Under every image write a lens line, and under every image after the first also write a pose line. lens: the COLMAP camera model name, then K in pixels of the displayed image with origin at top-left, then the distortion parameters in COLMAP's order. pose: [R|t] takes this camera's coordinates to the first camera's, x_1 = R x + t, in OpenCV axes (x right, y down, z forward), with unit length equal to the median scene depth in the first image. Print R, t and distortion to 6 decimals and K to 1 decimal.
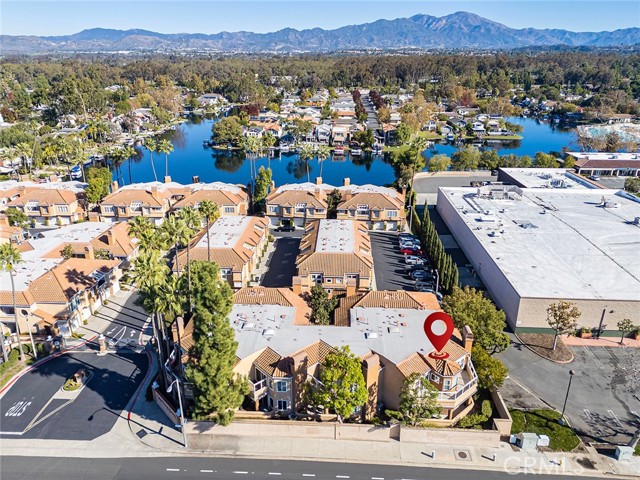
lens RADIAL K [[464.7, 0, 320.0], [0, 464.7, 240.0], [0, 0, 1]] dist [0.079173, -0.083997]
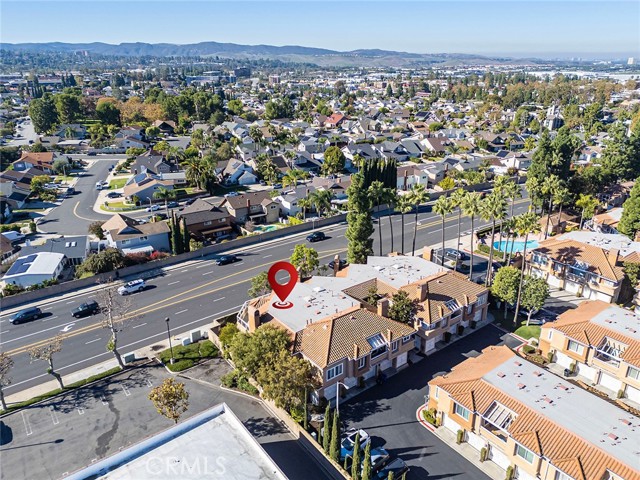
lens RADIAL K [[464.7, 0, 320.0], [0, 464.7, 240.0], [0, 0, 1]] dist [0.079173, -0.083997]
pose [[-0.763890, 0.230181, -0.602901, 0.418834], [-0.231762, 0.774054, 0.589174, -0.317625], [0.602294, 0.589794, -0.537945, 0.807959]]
